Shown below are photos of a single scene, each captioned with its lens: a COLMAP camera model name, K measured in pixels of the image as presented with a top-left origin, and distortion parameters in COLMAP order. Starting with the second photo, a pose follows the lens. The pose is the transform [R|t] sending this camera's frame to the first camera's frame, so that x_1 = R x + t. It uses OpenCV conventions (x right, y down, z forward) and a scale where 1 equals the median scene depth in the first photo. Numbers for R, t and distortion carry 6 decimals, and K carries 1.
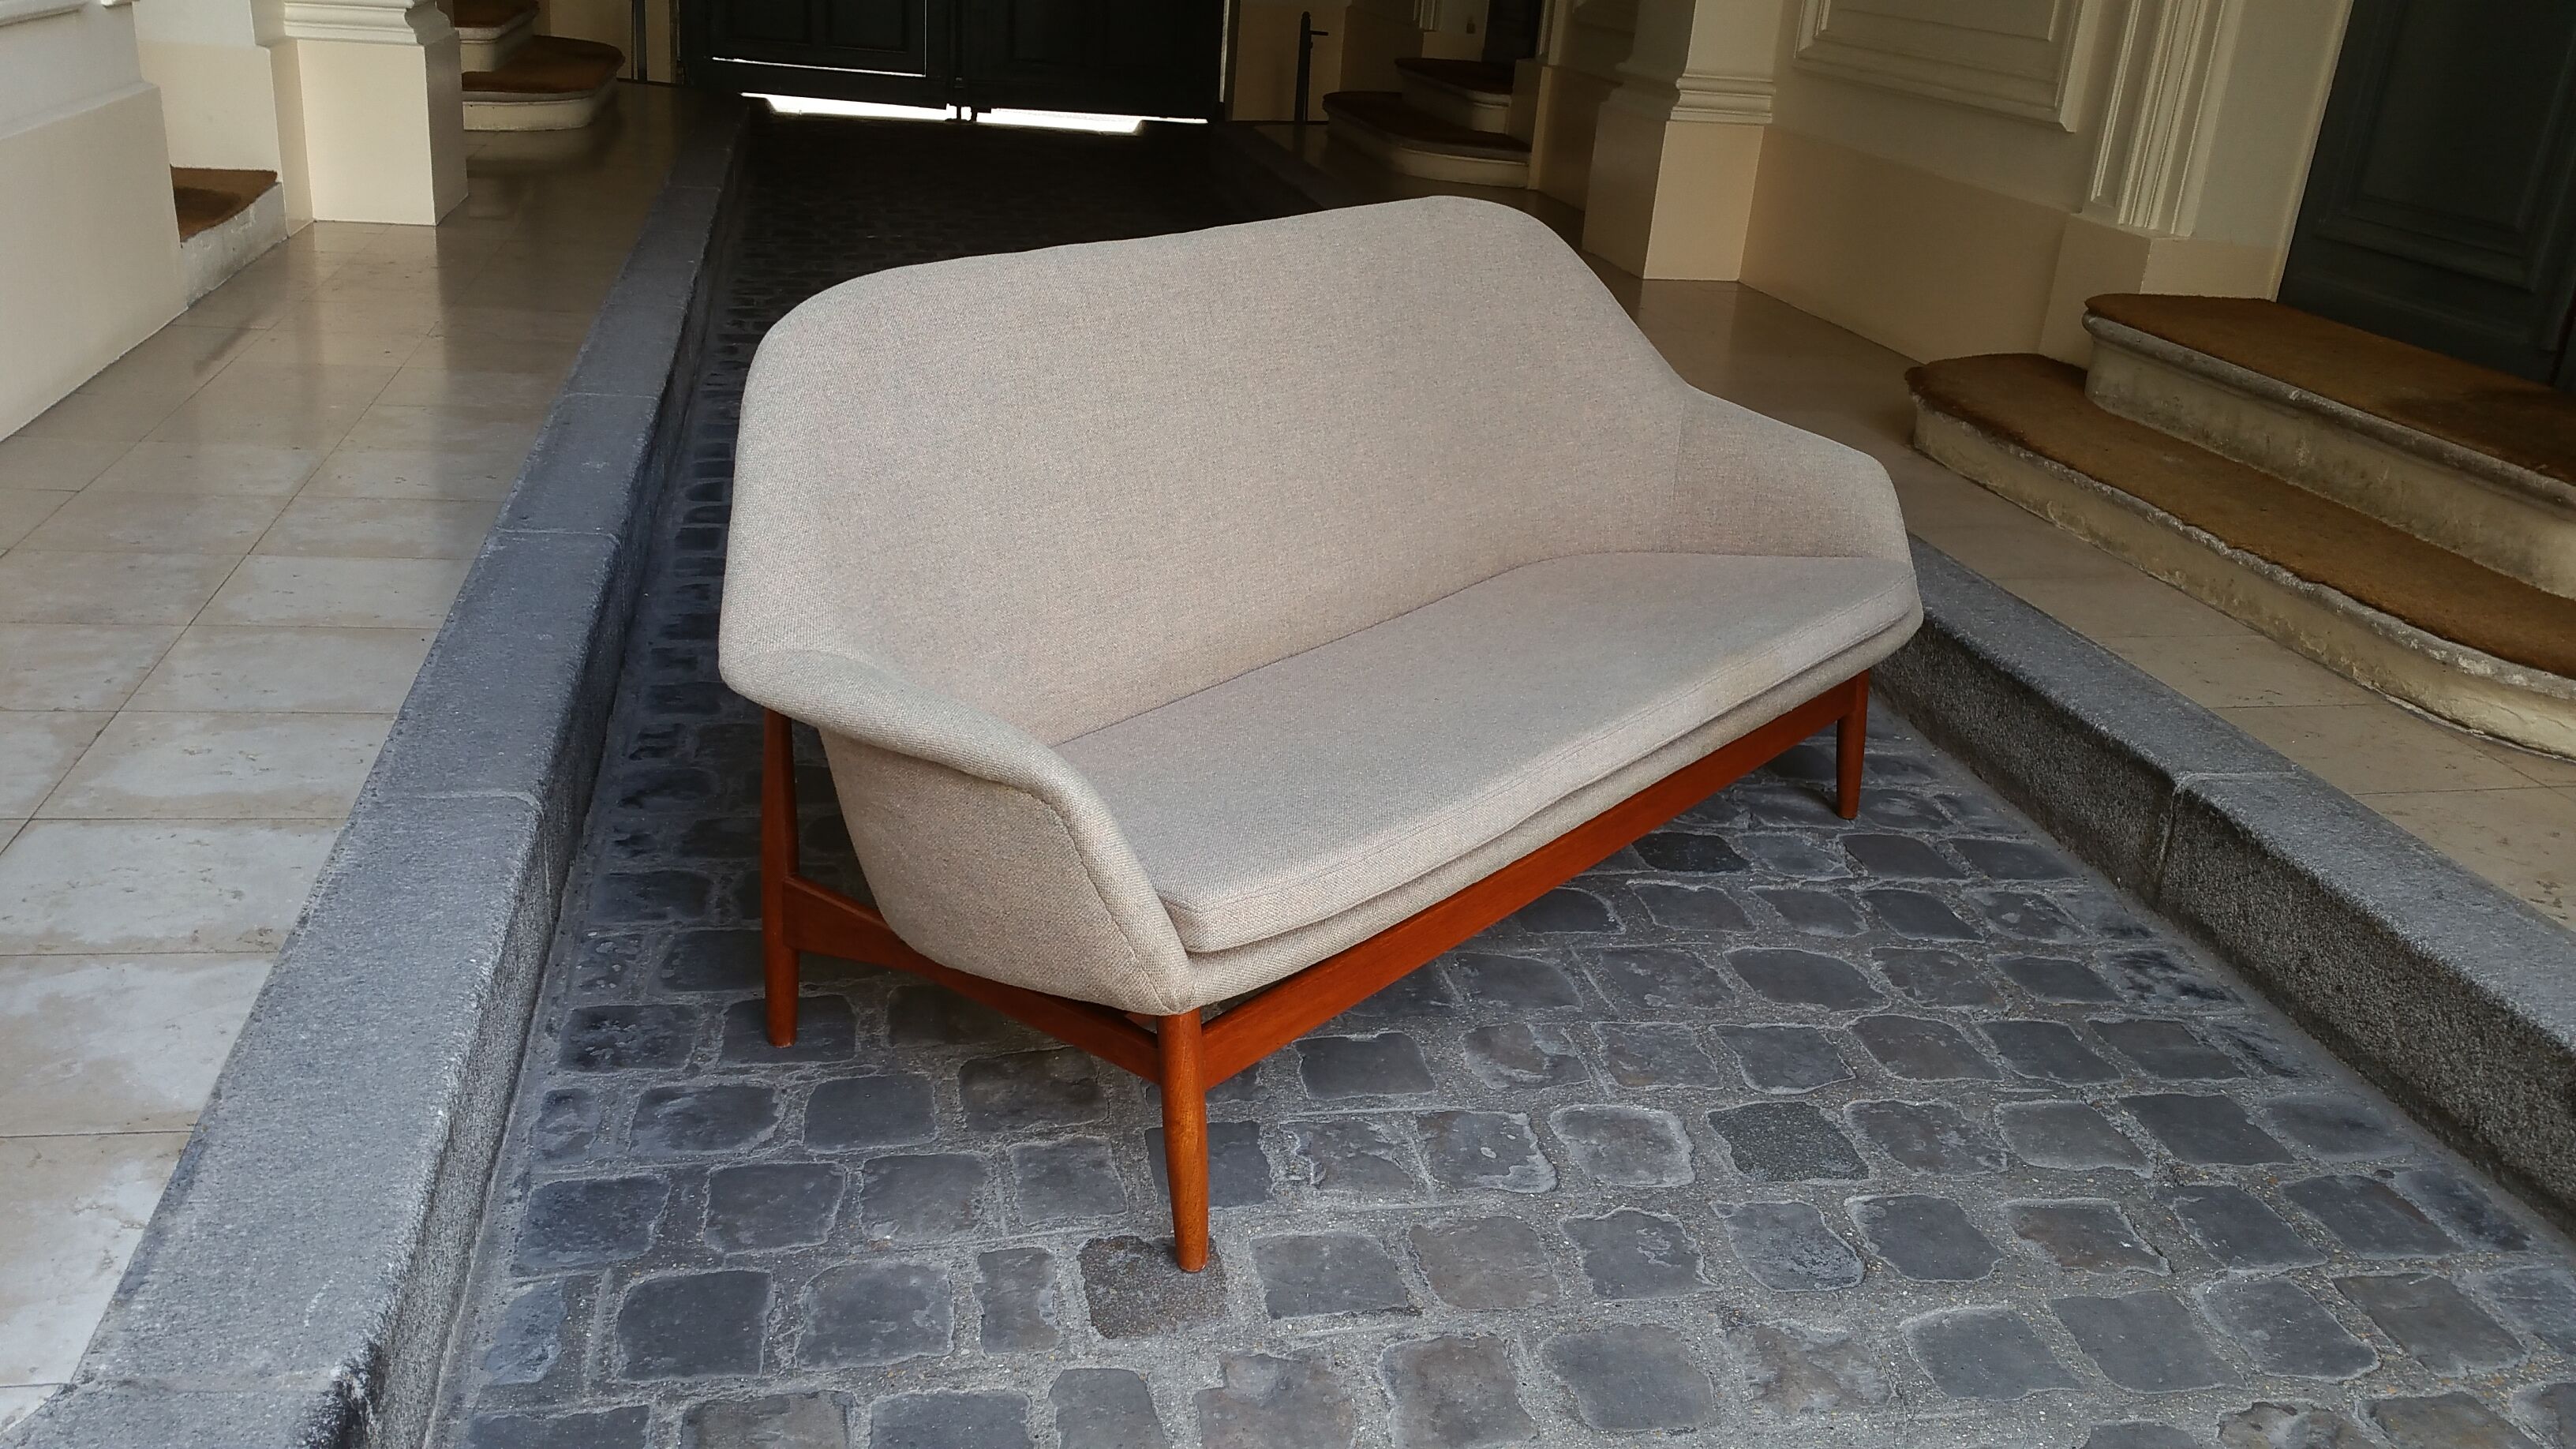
lens RADIAL K [[2082.3, 0, 1293.0], [0, 2082.3, 730.8], [0, 0, 1]] dist [0.177488, -0.387760]
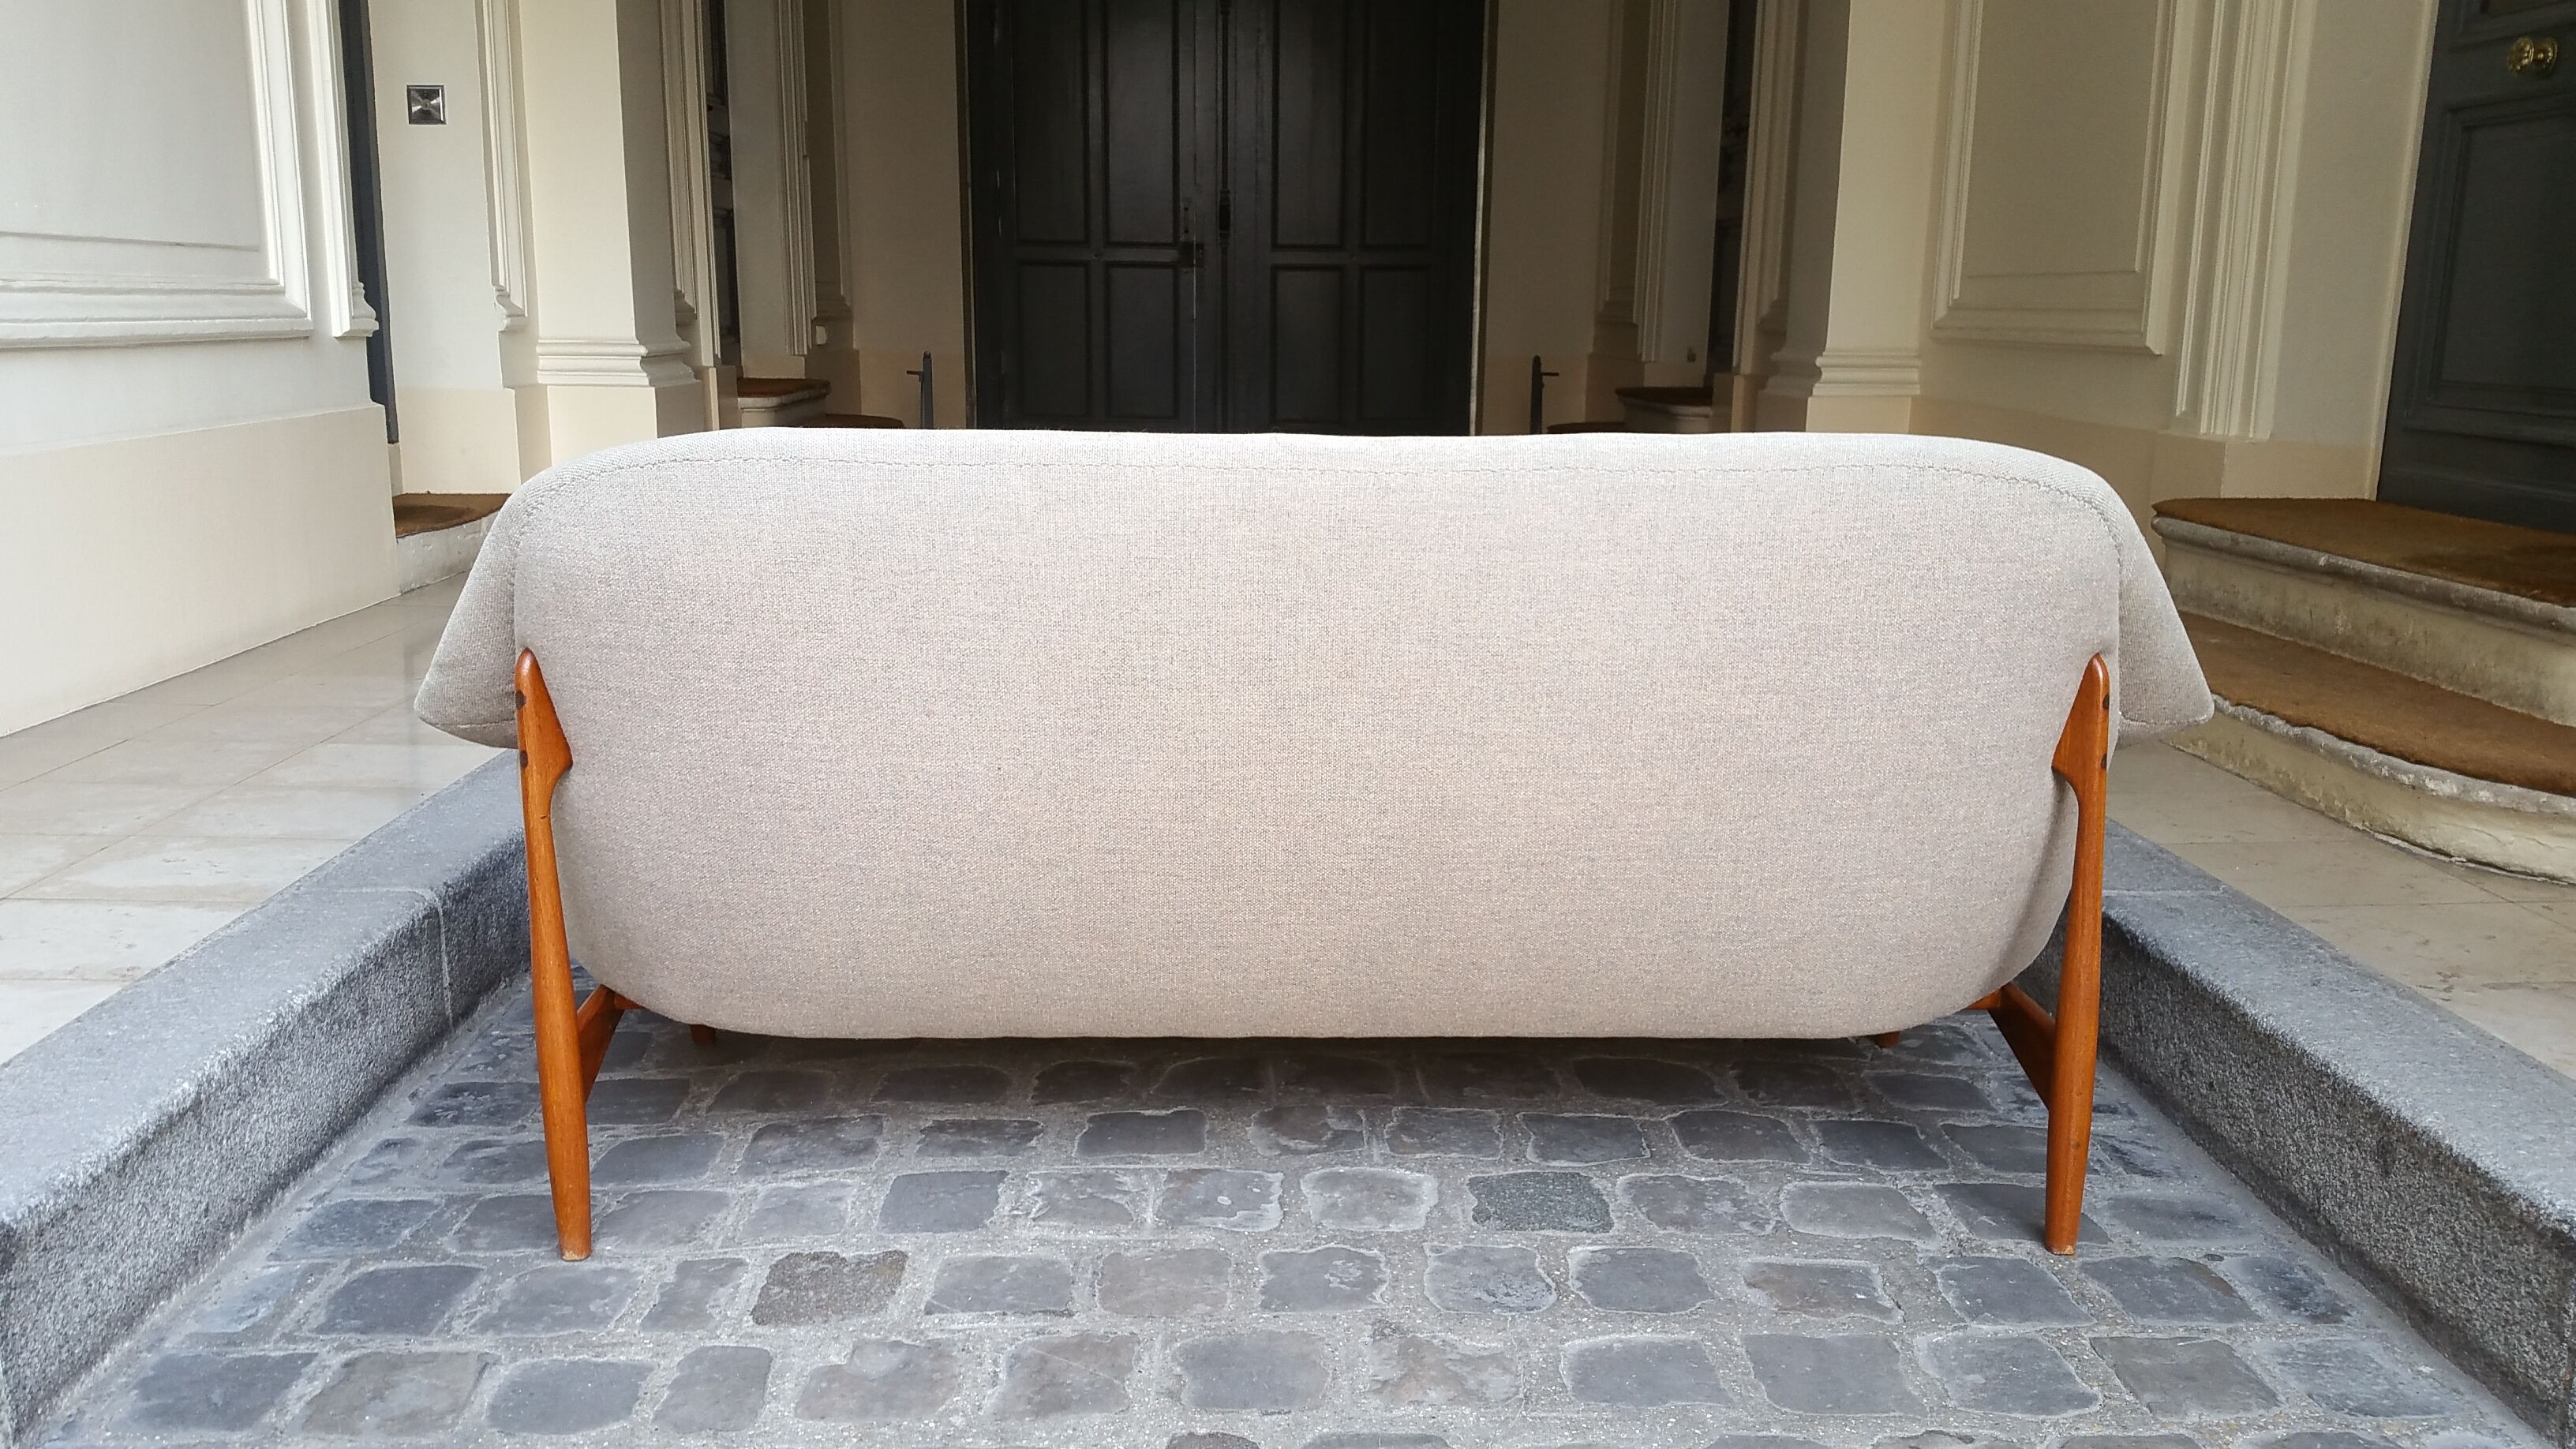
lens RADIAL K [[2081.6, 0, 1283.4], [0, 2081.6, 742.4], [0, 0, 1]] dist [0.186407, -0.425976]
pose [[0.983090, -0.028904, -0.180827, 0.295776], [-0.003453, 0.984363, -0.176116, 0.154893], [0.183090, 0.173762, 0.967618, -0.005737]]
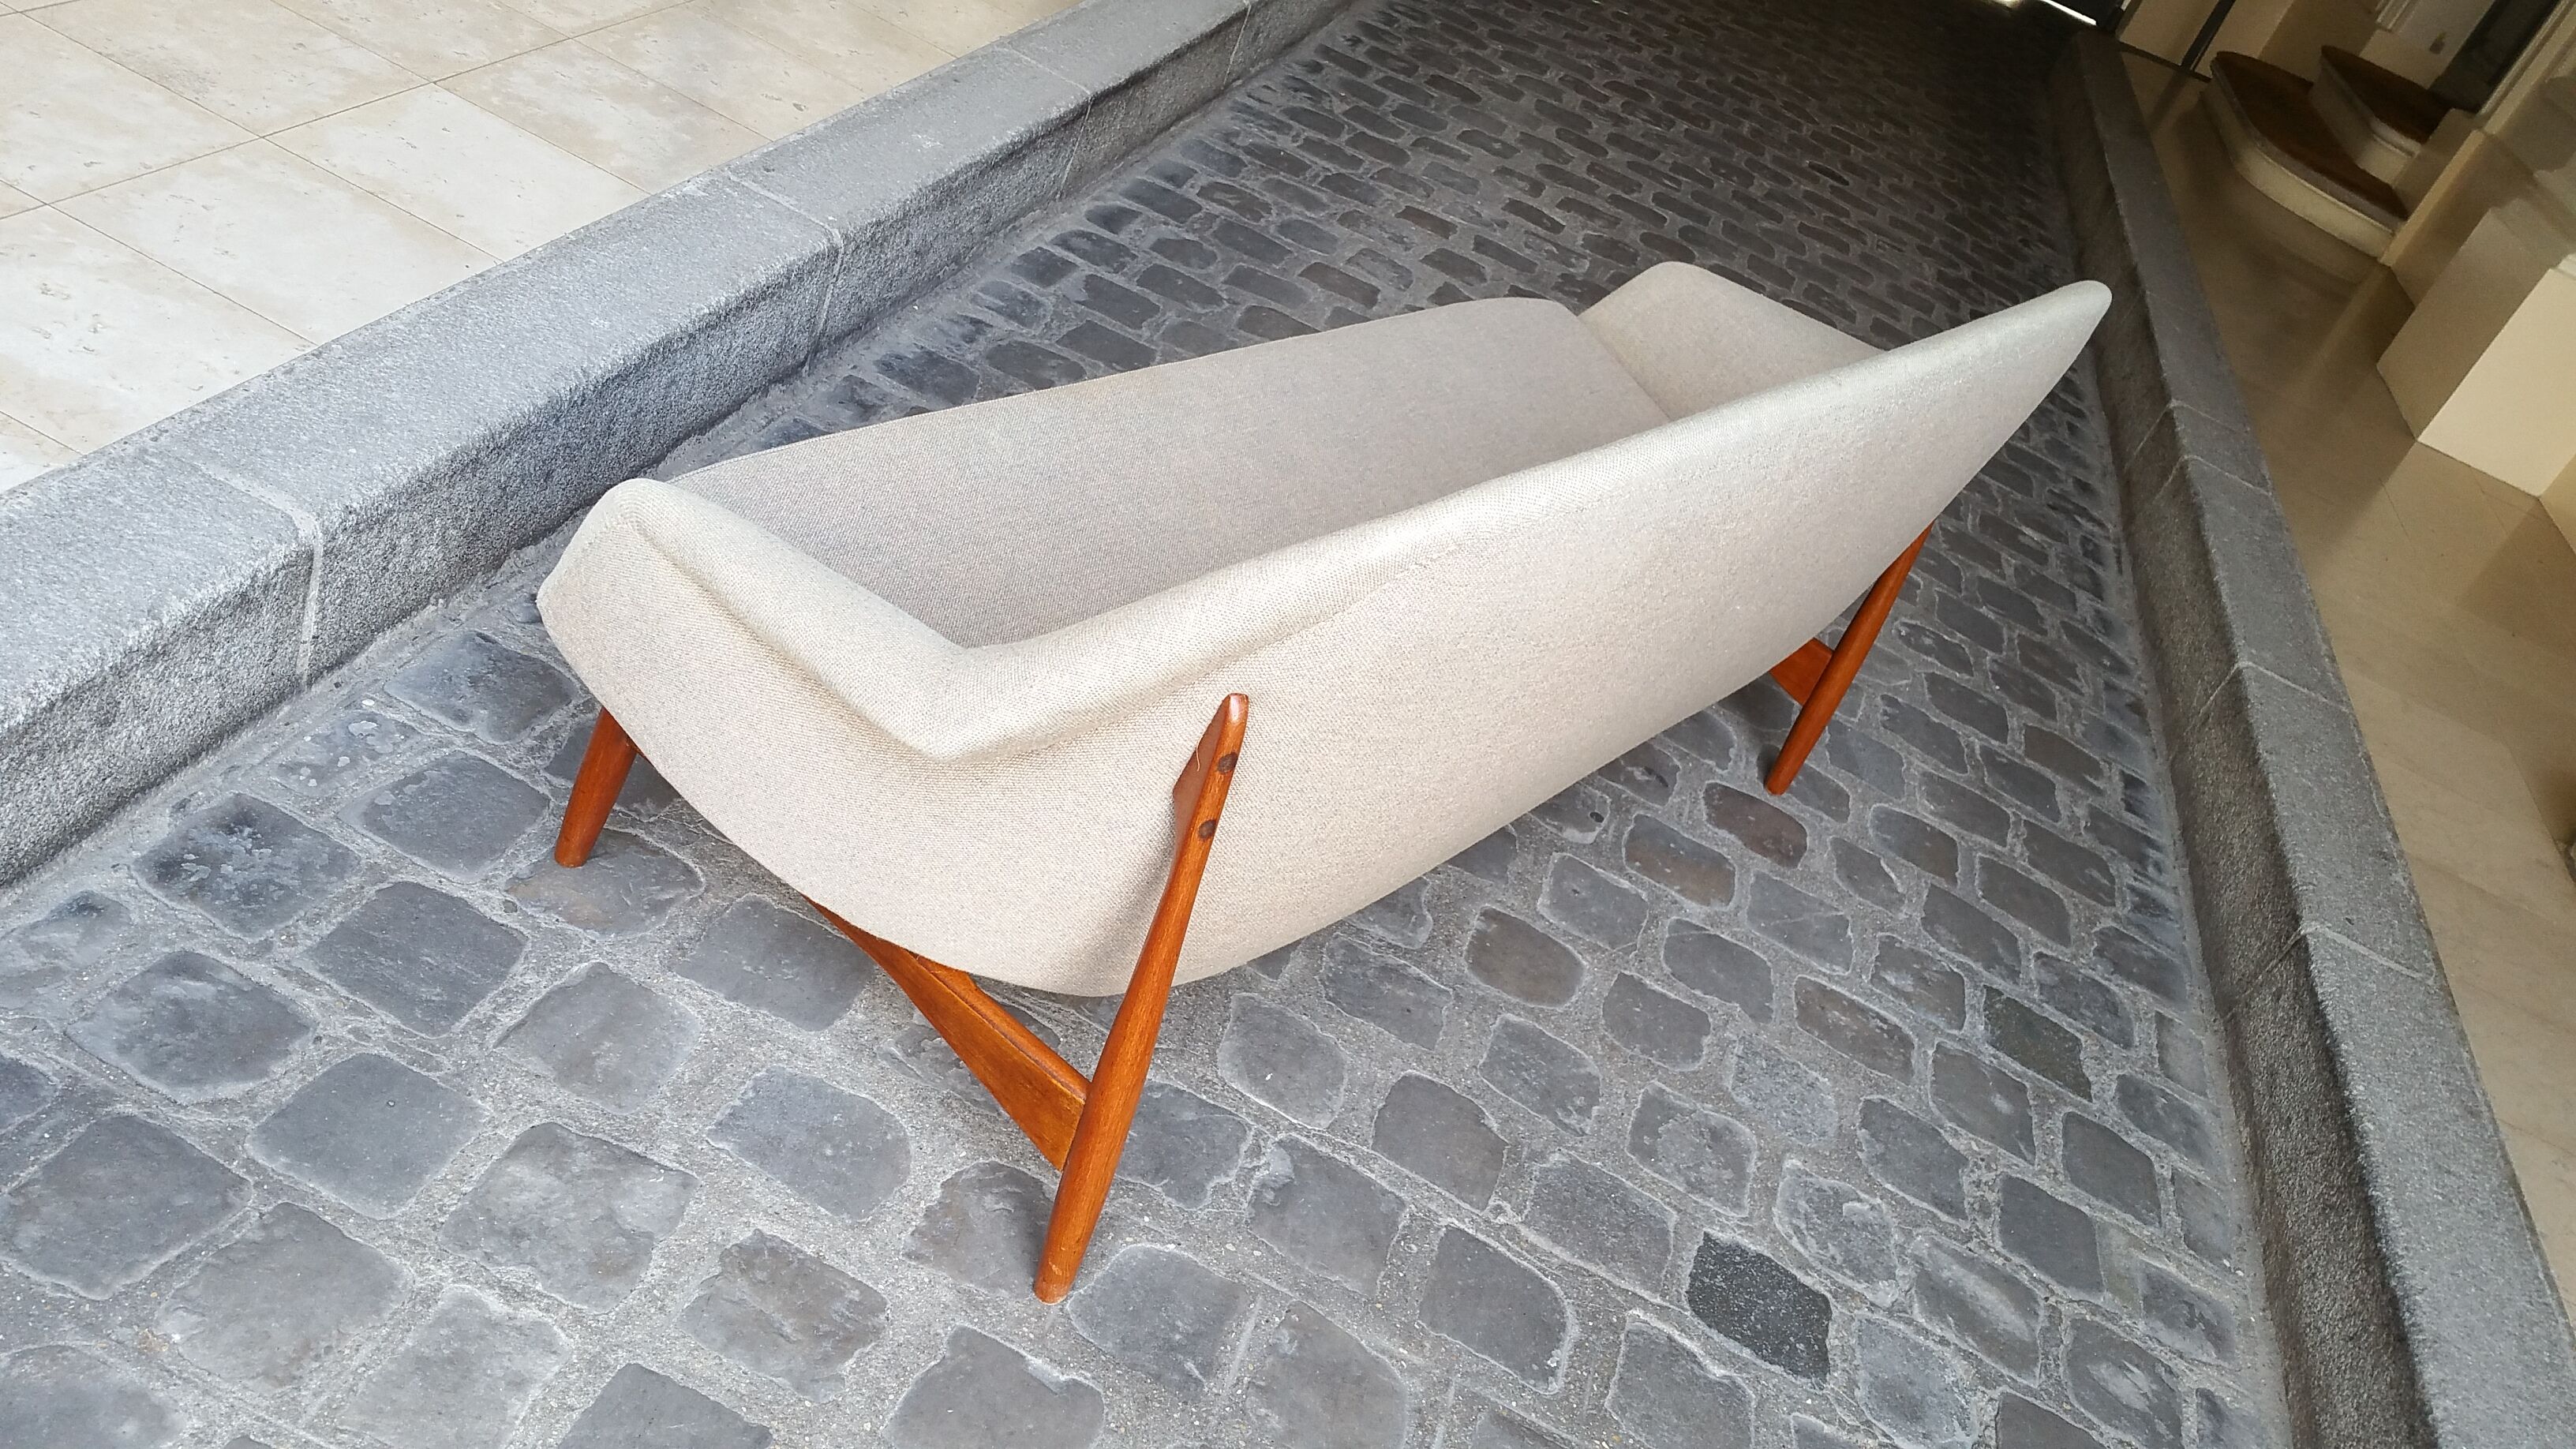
lens RADIAL K [[2093.0, 0, 1281.7], [0, 2093.0, 725.6], [0, 0, 1]] dist [0.181135, -0.415119]
pose [[0.843388, 0.471660, -0.257359, 0.187363], [-0.441319, 0.881307, 0.168923, -0.203326], [0.306487, -0.028890, 0.951436, 0.377680]]
